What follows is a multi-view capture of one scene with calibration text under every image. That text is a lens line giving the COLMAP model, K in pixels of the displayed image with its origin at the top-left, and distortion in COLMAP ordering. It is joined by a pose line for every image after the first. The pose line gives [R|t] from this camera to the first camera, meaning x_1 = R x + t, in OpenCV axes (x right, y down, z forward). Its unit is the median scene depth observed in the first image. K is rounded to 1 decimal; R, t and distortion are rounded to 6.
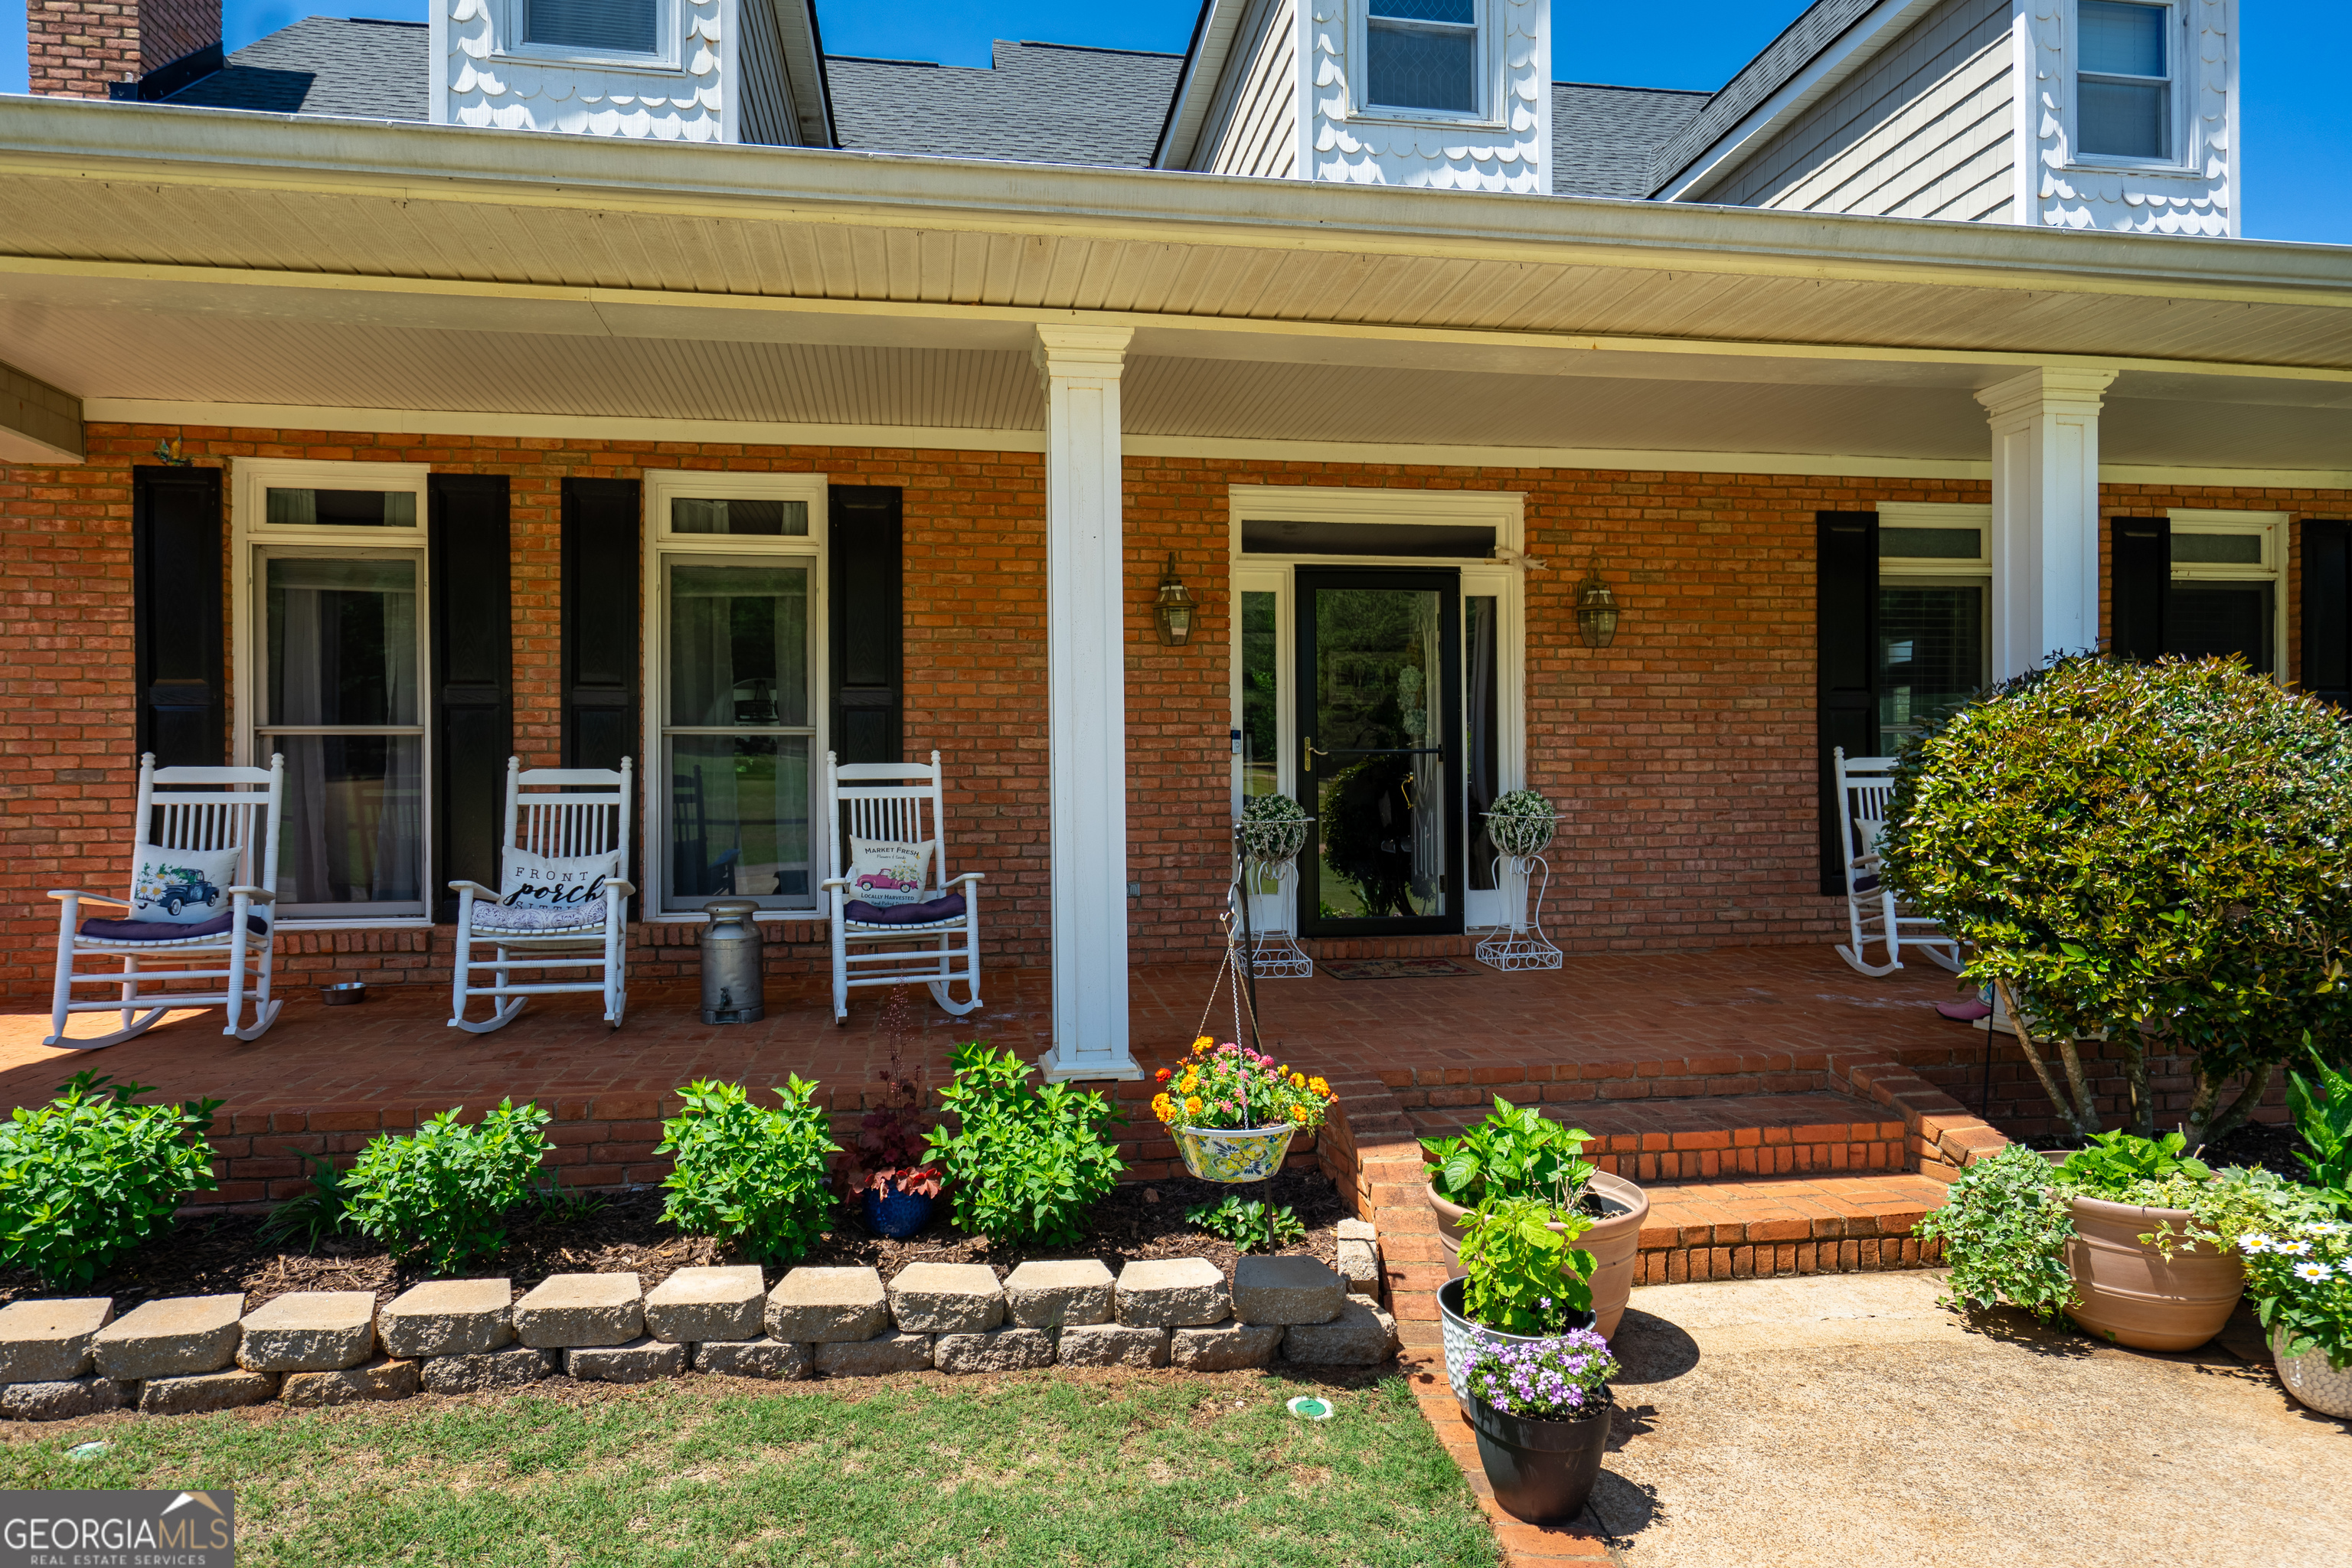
lens RADIAL K [[1283.3, 0, 1138.4], [0, 1283.3, 790.4], [0, 0, 1]] dist [0.010712, -0.001311]
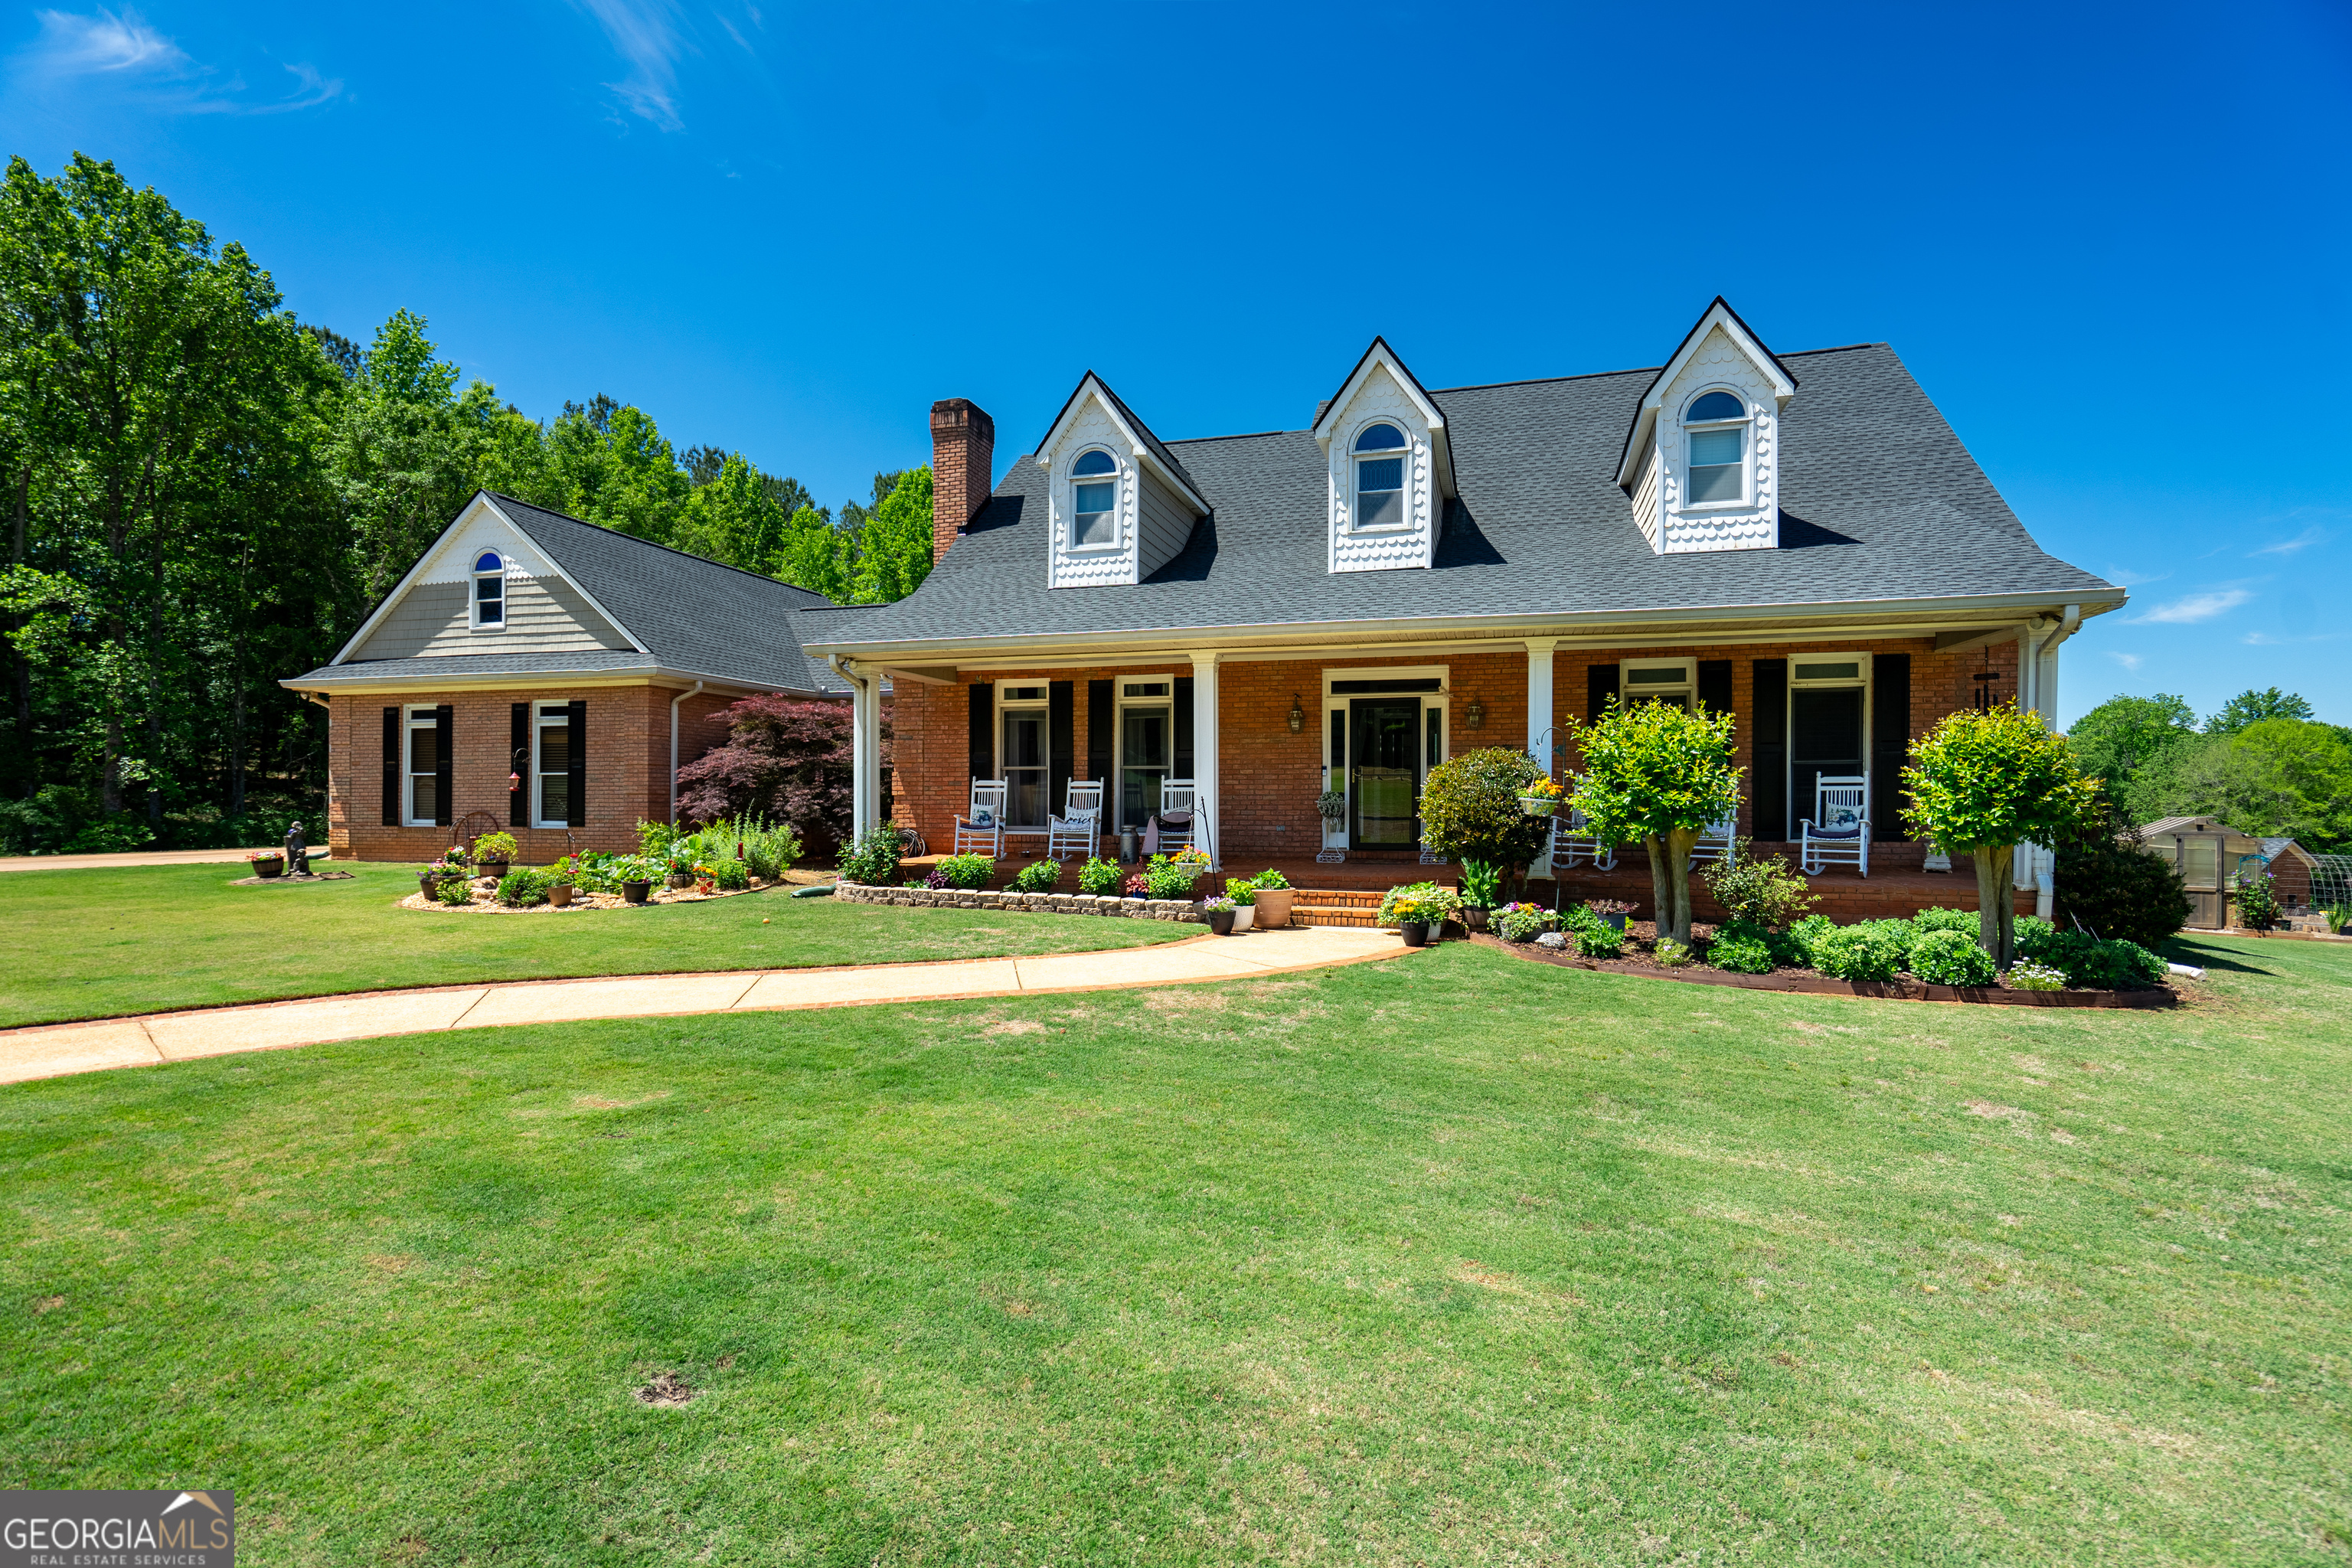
lens RADIAL K [[1129.4, 0, 1185.0], [0, 1129.4, 787.3], [0, 0, 1]] dist [0.002282, 0.003558]
pose [[0.908827, 0.003970, -0.417154, 0.735047], [-0.006721, 0.999964, -0.005127, 0.008070], [0.417118, 0.007463, 0.908822, -1.104748]]
